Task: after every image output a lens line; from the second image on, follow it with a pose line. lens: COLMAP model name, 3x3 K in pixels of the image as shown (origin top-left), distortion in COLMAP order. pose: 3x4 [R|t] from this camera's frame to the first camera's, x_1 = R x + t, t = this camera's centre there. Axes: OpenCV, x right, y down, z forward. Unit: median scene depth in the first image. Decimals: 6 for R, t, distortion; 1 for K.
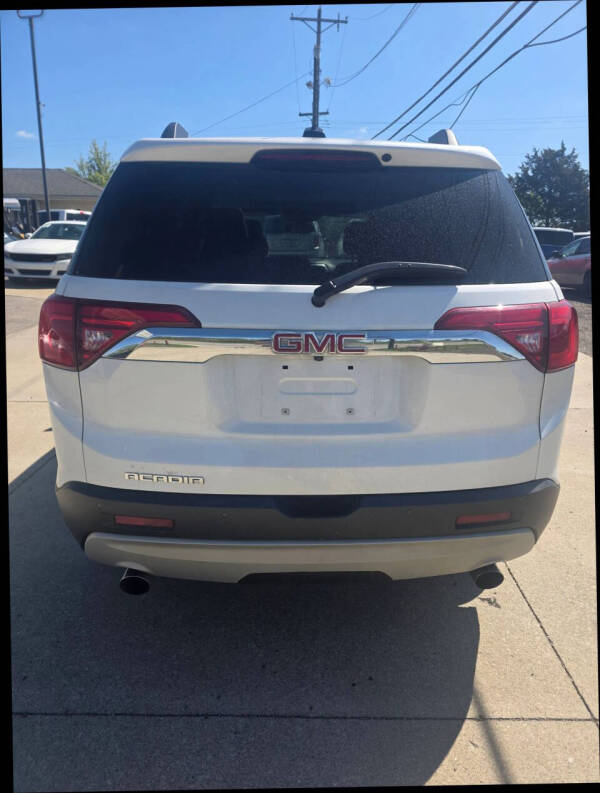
lens RADIAL K [[515.8, 0, 304.6], [0, 515.8, 384.3], [0, 0, 1]] dist [0.092459, -0.072745]
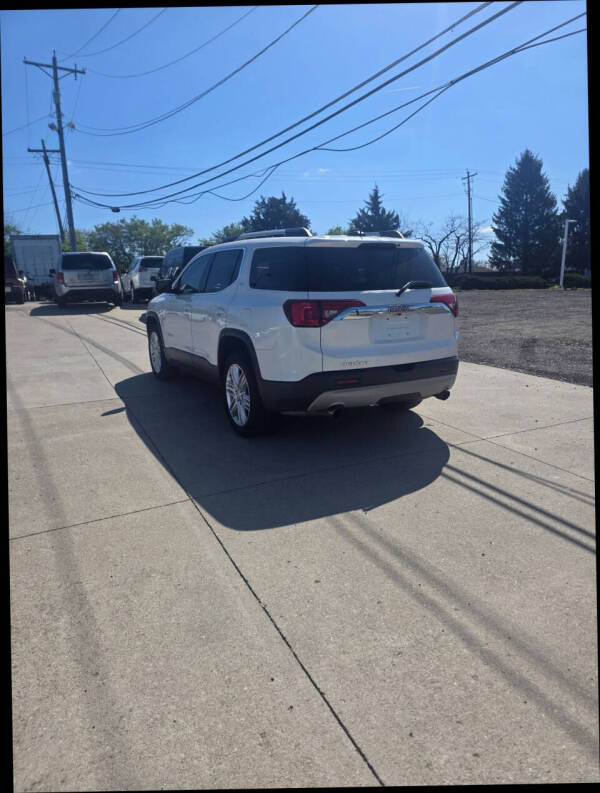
lens RADIAL K [[515.8, 0, 304.6], [0, 515.8, 384.3], [0, 0, 1]] dist [0.092459, -0.072745]
pose [[0.888522, -0.117422, 0.443555, -1.610551], [0.144530, 0.989113, -0.027673, 0.305823], [-0.435477, 0.088695, 0.895820, -1.200367]]
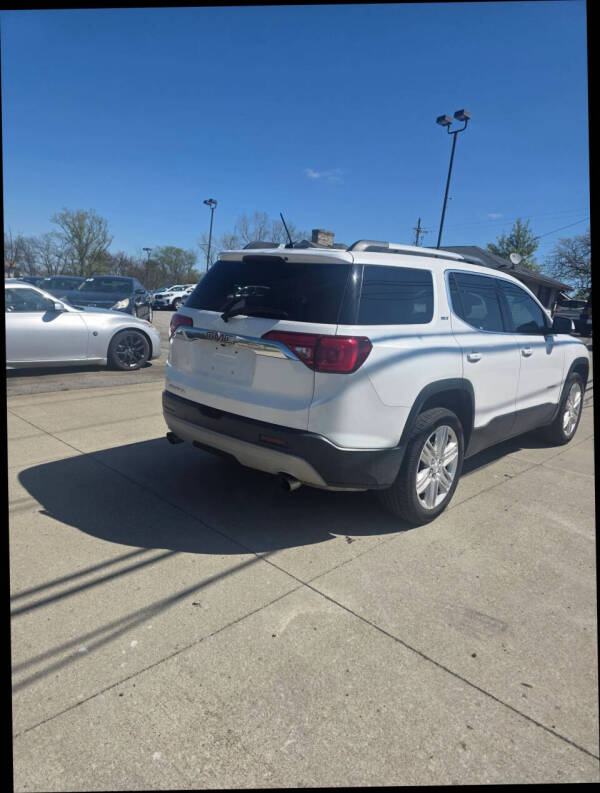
lens RADIAL K [[515.8, 0, 304.6], [0, 515.8, 384.3], [0, 0, 1]] dist [0.092459, -0.072745]
pose [[0.714141, 0.160648, -0.681318, 1.667977], [-0.243645, 0.969494, -0.026785, 0.078098], [0.656231, 0.185128, 0.731497, -0.338957]]
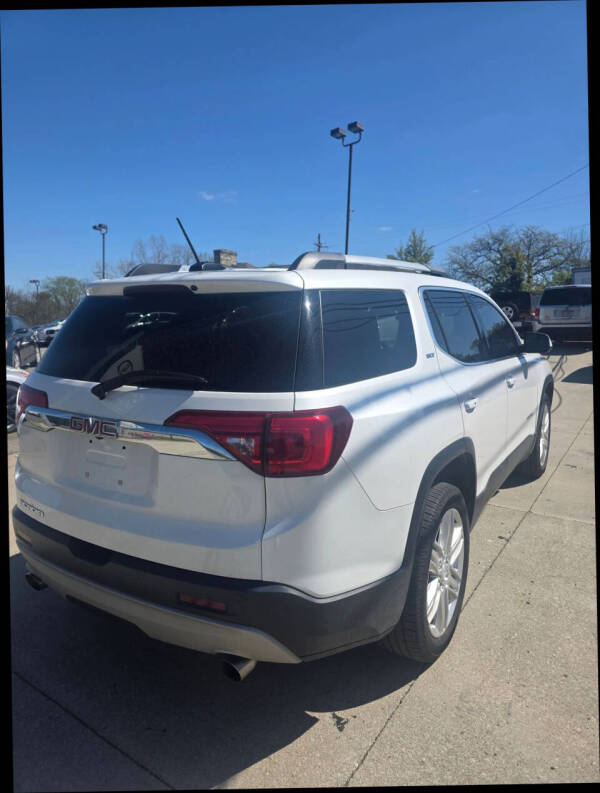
lens RADIAL K [[515.8, 0, 304.6], [0, 515.8, 384.3], [0, 0, 1]] dist [0.092459, -0.072745]
pose [[0.826386, 0.059586, -0.559943, 1.108196], [-0.132226, 0.987116, -0.090101, -0.122588], [0.547360, 0.148497, 0.823618, 0.140427]]
